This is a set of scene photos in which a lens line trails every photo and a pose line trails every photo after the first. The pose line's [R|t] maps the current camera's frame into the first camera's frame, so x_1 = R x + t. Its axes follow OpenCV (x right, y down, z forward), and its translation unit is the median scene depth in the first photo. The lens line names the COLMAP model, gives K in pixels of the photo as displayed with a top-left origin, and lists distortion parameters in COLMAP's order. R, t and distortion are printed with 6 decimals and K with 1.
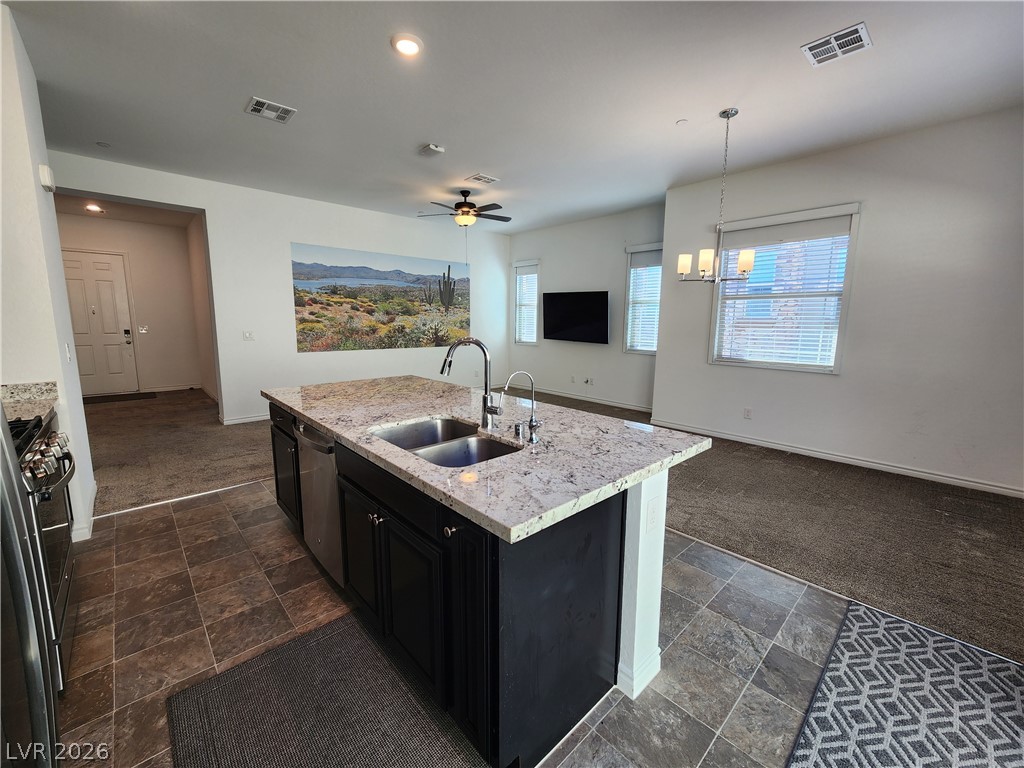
lens RADIAL K [[418.8, 0, 514.7], [0, 418.8, 381.9], [0, 0, 1]] dist [-0.000189, -0.000633]
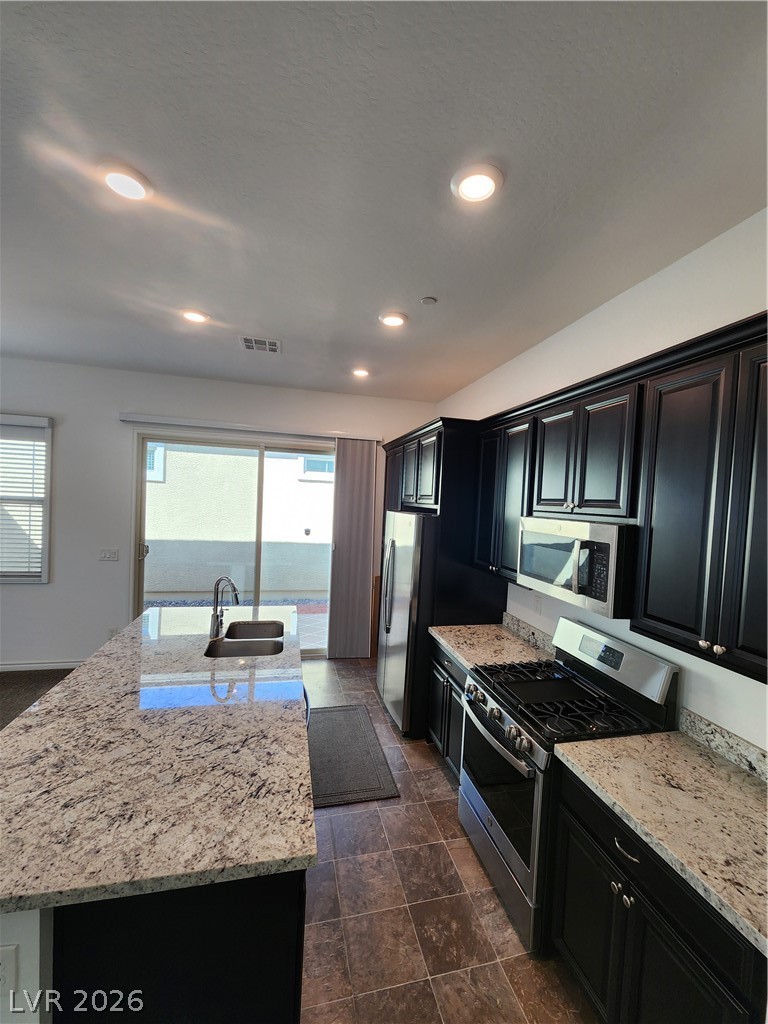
lens RADIAL K [[418.8, 0, 389.6], [0, 418.8, 515.5], [0, 0, 1]] dist [-0.000189, -0.000633]
pose [[-0.874793, -0.067958, 0.479706, -0.374341], [0.017027, 0.985190, 0.170617, -0.159938], [-0.484197, 0.157423, -0.860681, 0.563176]]
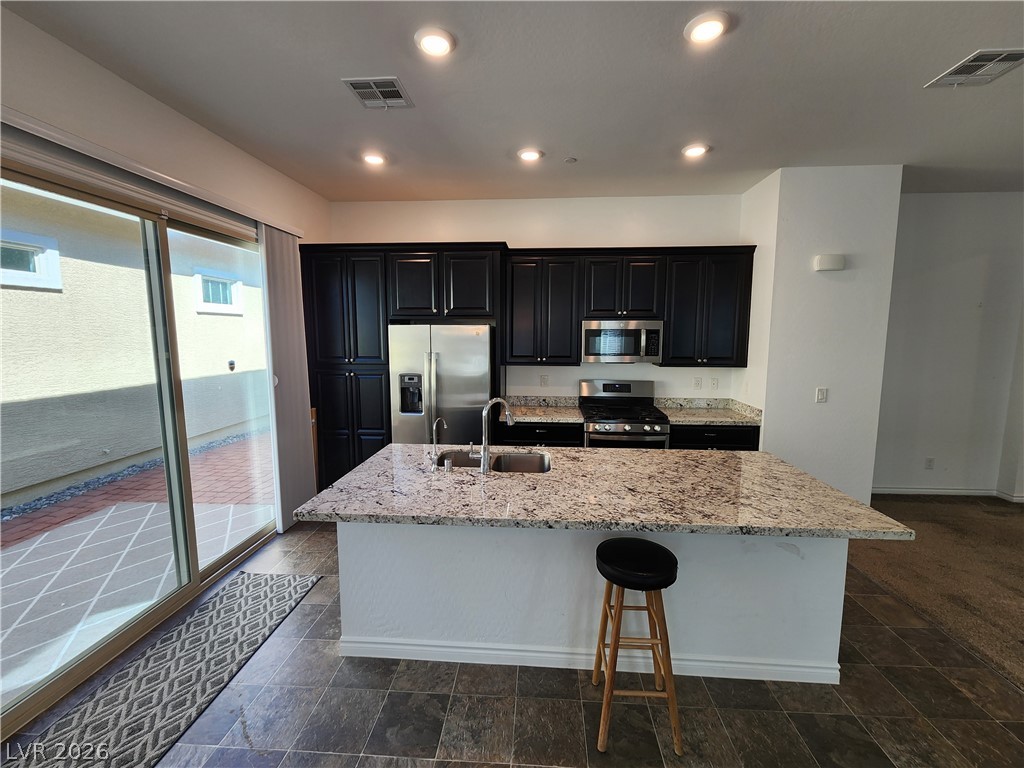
lens RADIAL K [[418.8, 0, 517.0], [0, 418.8, 378.3], [0, 0, 1]] dist [-0.000189, -0.000633]
pose [[-0.728499, 0.068635, -0.681600, 0.208165], [-0.108985, 0.970685, 0.214229, -0.130087], [0.676322, 0.230349, -0.699662, 0.561019]]
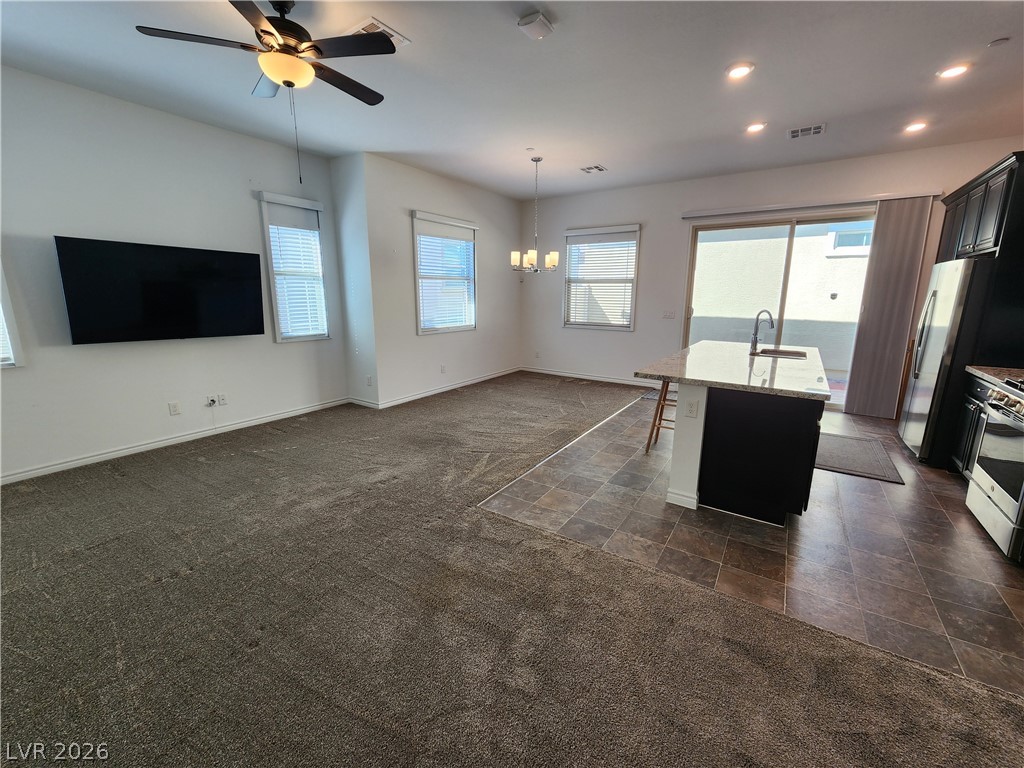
lens RADIAL K [[418.8, 0, 518.8], [0, 418.8, 379.5], [0, 0, 1]] dist [-0.000189, -0.000633]
pose [[-0.238681, -0.205942, 0.949009, -0.556207], [0.136275, 0.960481, 0.242706, -0.132471], [-0.961489, 0.187256, -0.201184, 0.786754]]
